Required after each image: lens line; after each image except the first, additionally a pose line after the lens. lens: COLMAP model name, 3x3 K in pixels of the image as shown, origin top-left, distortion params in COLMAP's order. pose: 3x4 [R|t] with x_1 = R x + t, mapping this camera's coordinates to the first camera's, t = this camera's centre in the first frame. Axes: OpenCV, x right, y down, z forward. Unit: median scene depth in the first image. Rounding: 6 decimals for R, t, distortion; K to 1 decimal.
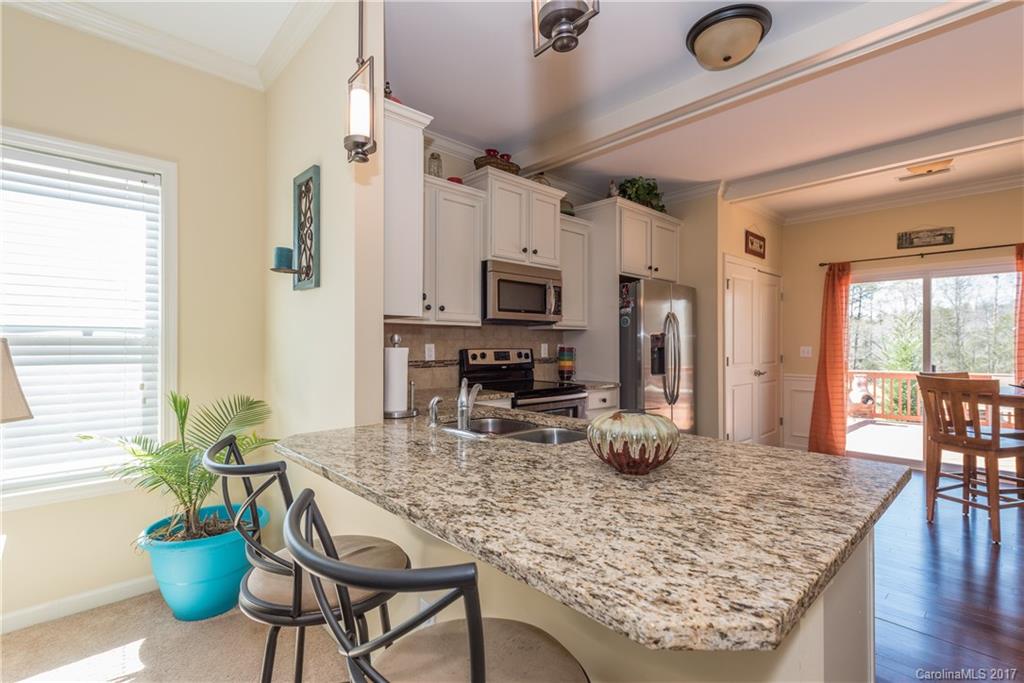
lens RADIAL K [[480.4, 0, 514.2], [0, 480.4, 343.5], [0, 0, 1]] dist [-0.001980, -0.000927]
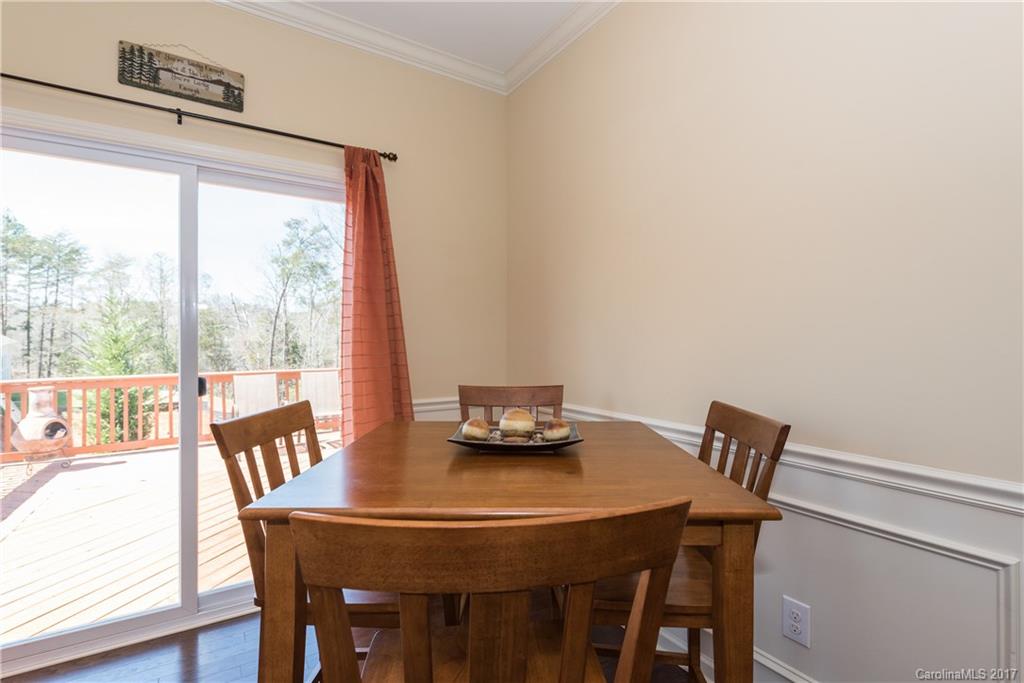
lens RADIAL K [[480.4, 0, 514.2], [0, 480.4, 343.5], [0, 0, 1]] dist [-0.001980, -0.000927]
pose [[0.185347, -0.009042, 0.982632, 0.541129], [-0.007063, 0.999920, 0.010533, 0.005952], [-0.982648, -0.008892, 0.185268, 0.695932]]
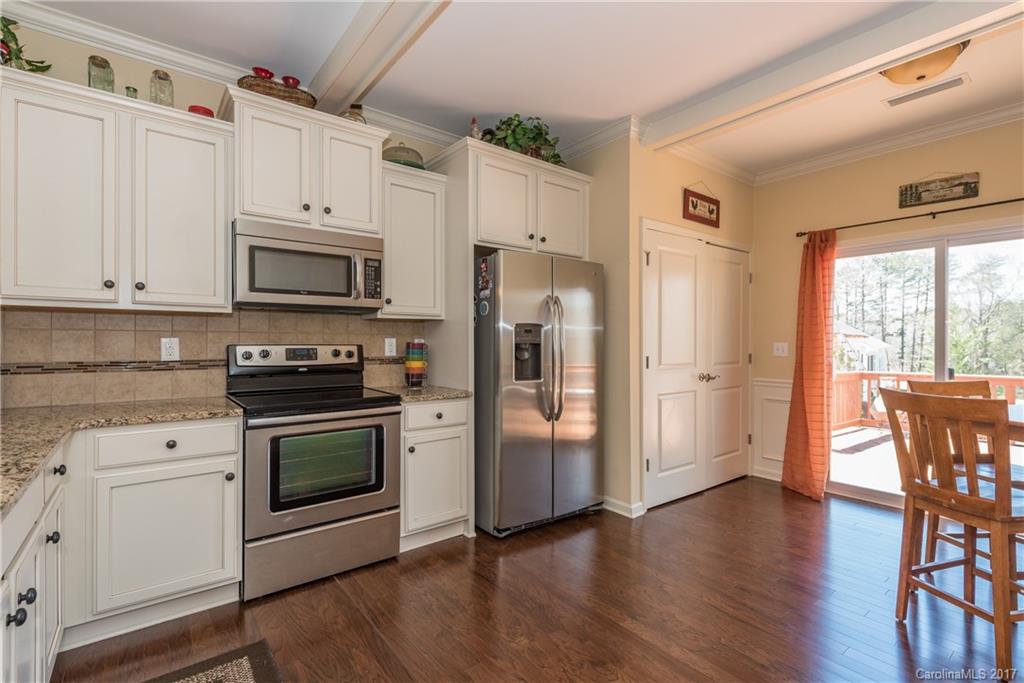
lens RADIAL K [[478.0, 0, 516.1], [0, 478.0, 341.4], [0, 0, 1]] dist [0.001883, -0.000199]
pose [[0.995867, 0.001319, -0.090814, 0.324547], [-0.001031, 0.999994, 0.003219, 0.002635], [0.090818, -0.003112, 0.995863, 0.254748]]
